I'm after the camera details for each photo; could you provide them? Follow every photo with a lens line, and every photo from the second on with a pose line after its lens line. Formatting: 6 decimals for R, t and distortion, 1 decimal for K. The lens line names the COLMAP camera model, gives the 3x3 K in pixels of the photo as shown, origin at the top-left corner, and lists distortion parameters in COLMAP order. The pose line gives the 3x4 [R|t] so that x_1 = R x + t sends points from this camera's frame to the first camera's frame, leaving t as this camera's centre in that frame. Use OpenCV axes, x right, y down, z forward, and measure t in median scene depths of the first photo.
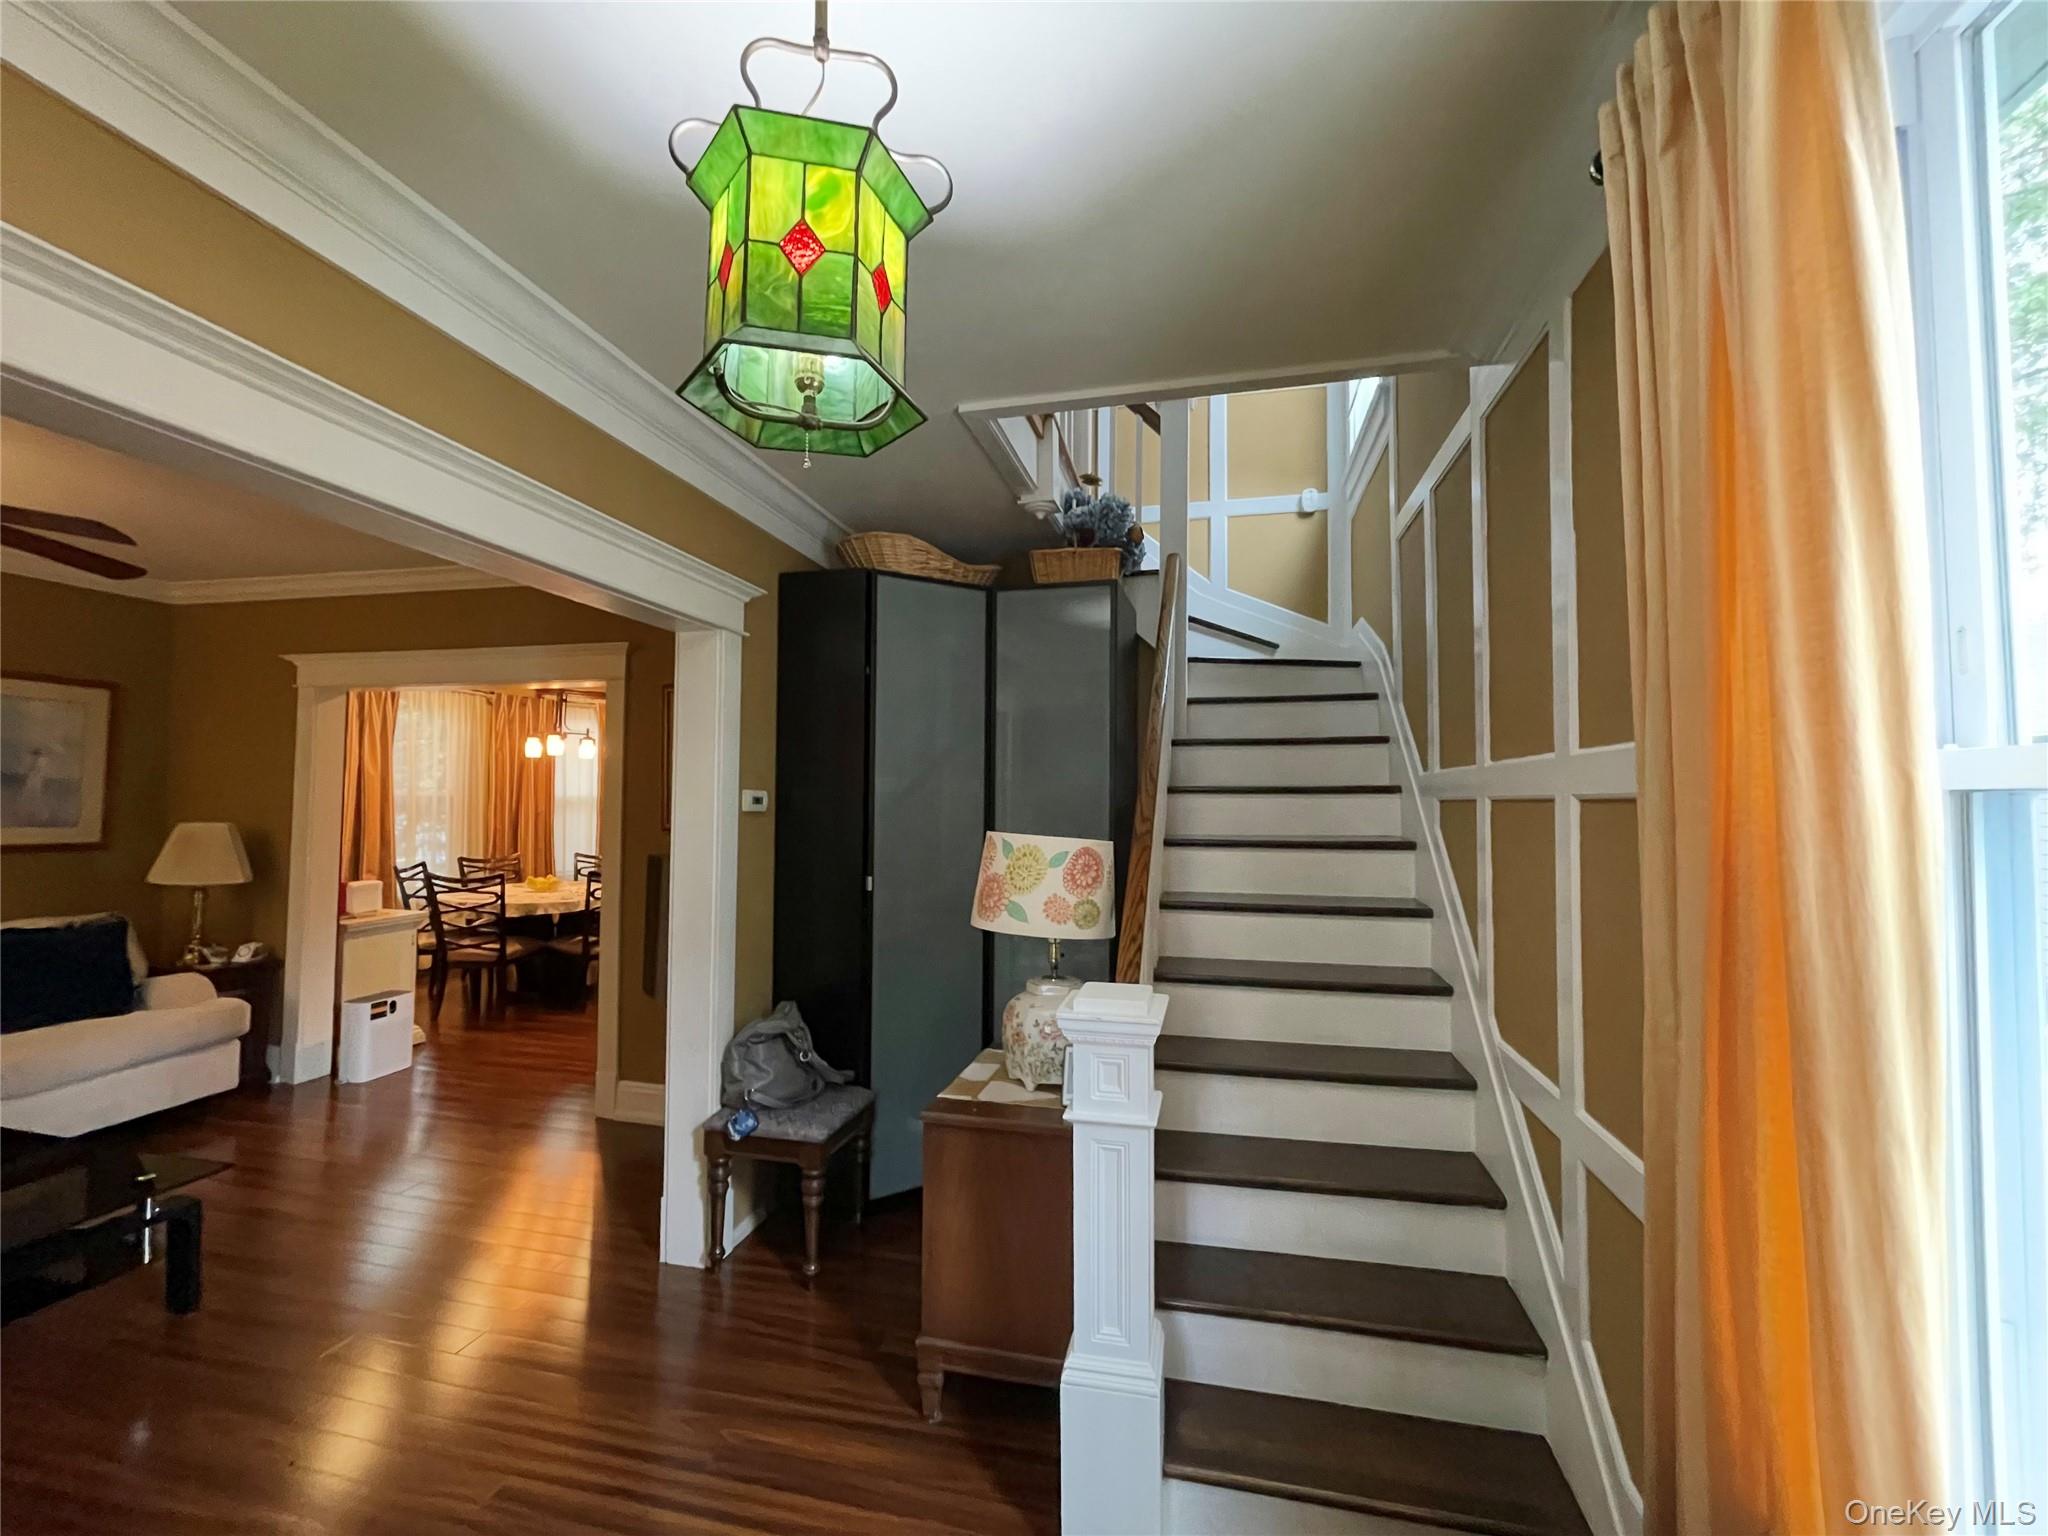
lens RADIAL K [[832.2, 0, 1025.4], [0, 832.2, 772.0], [0, 0, 1]] dist [-0.000976, -0.000064]
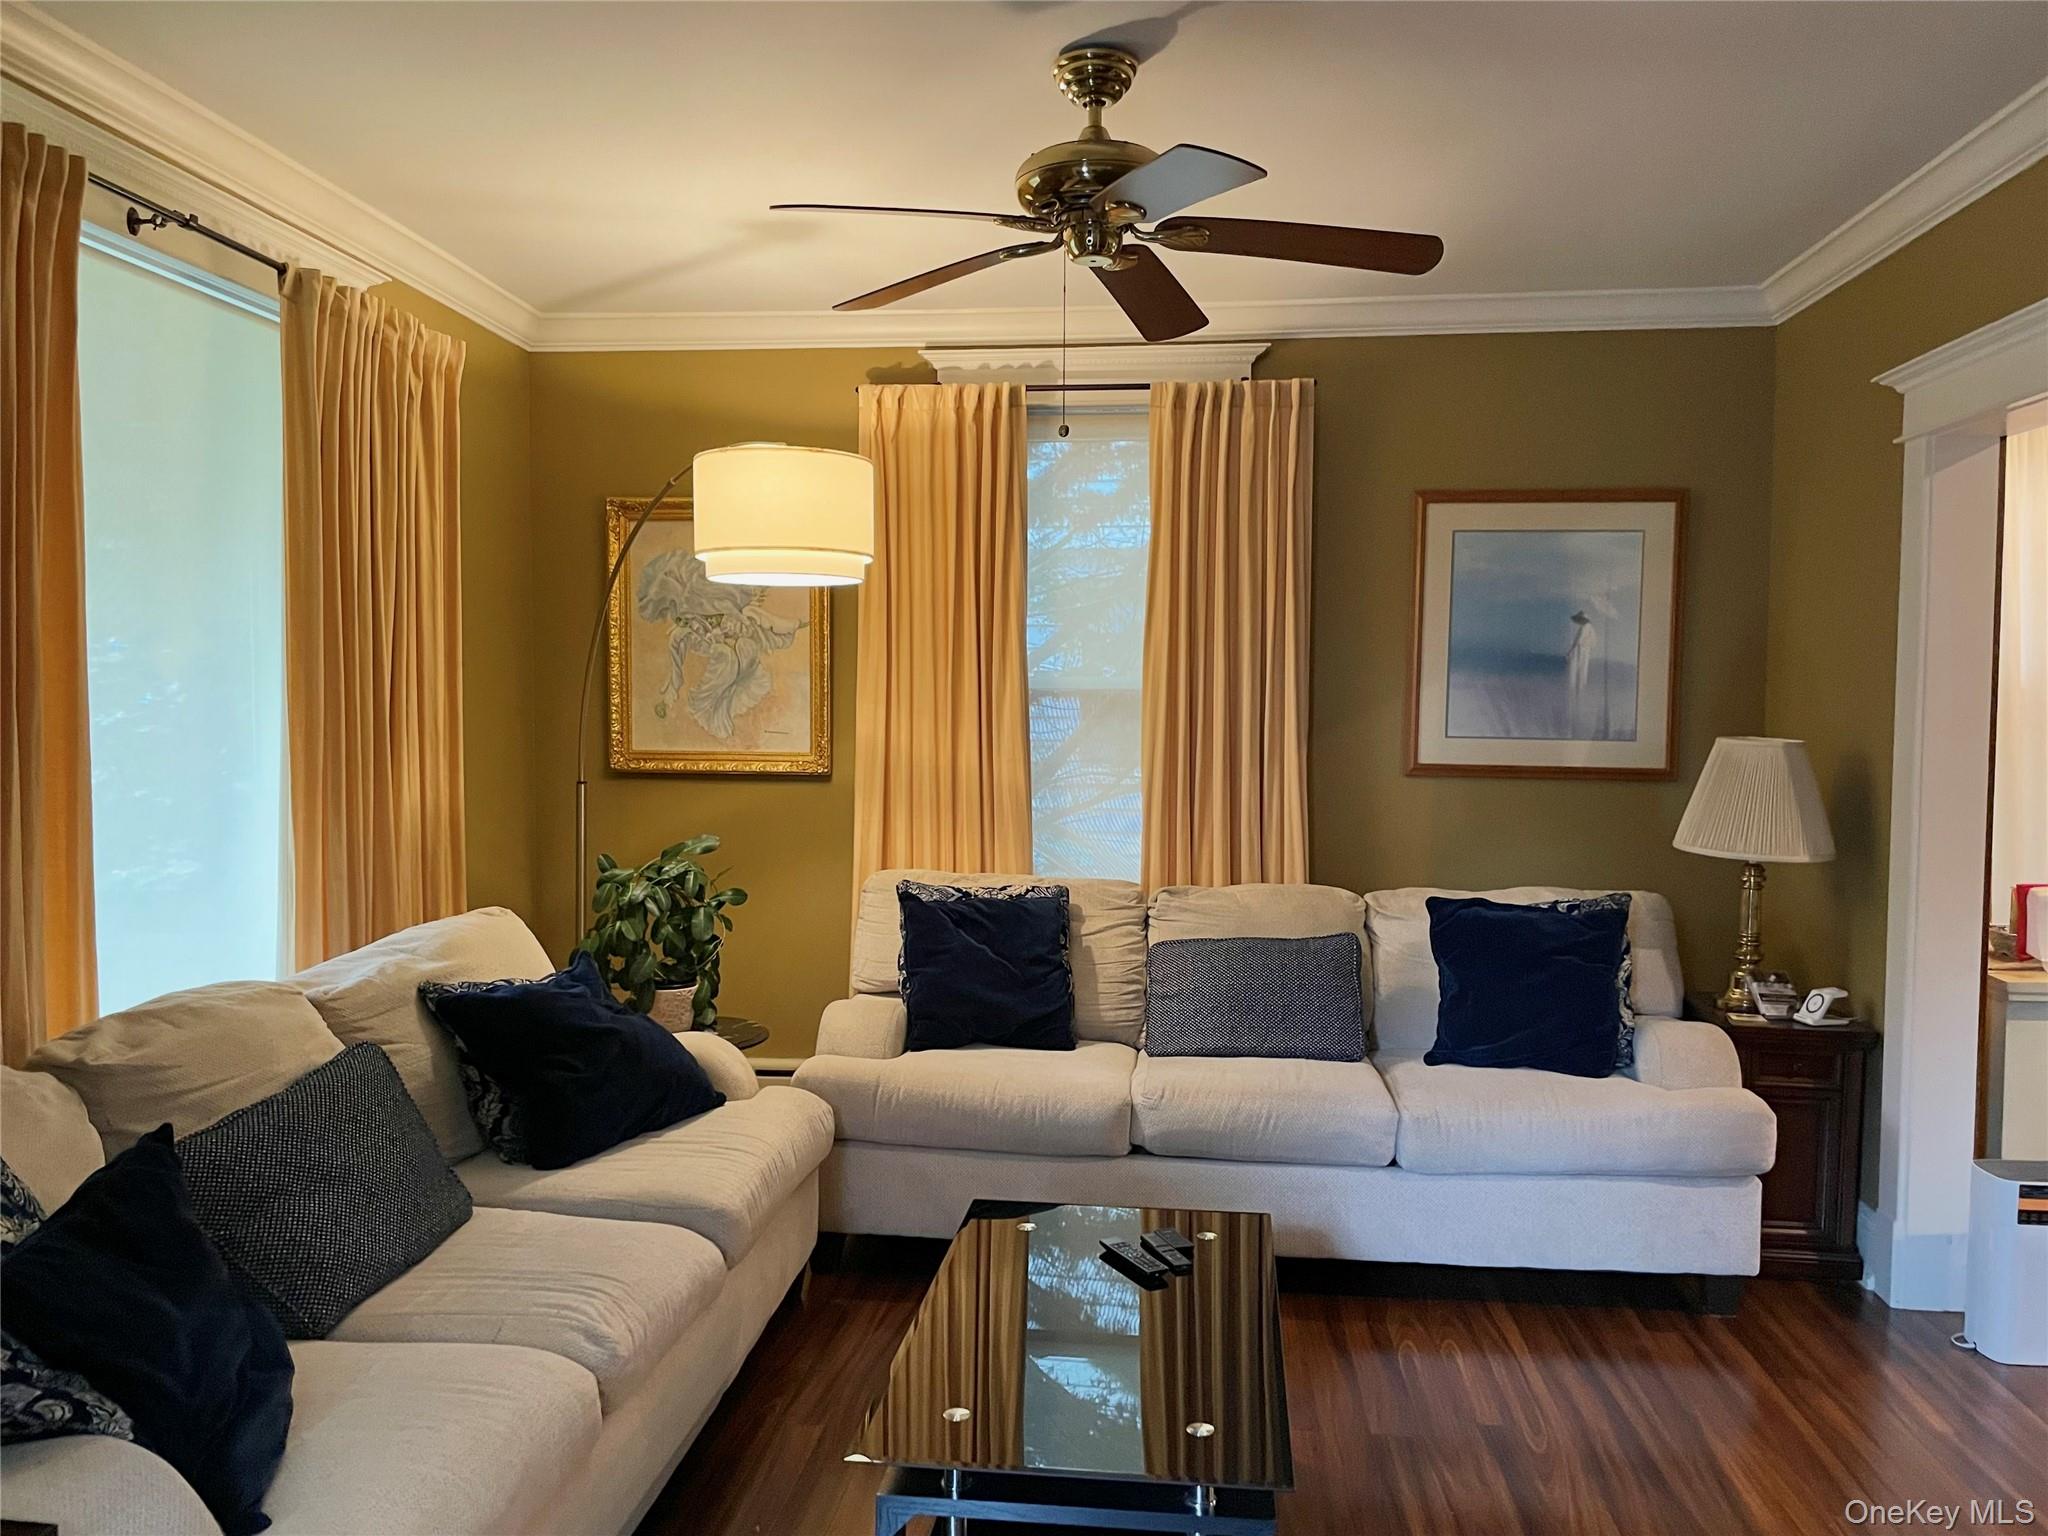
lens RADIAL K [[1562.6, 0, 1022.3], [0, 1562.6, 781.1], [0, 0, 1]] dist [0.005380, 0.002297]
pose [[0.109866, 0.049019, -0.992737, -0.080814], [0.037986, 0.997846, 0.053475, 0.018644], [0.993220, -0.043585, 0.107768, 0.448270]]
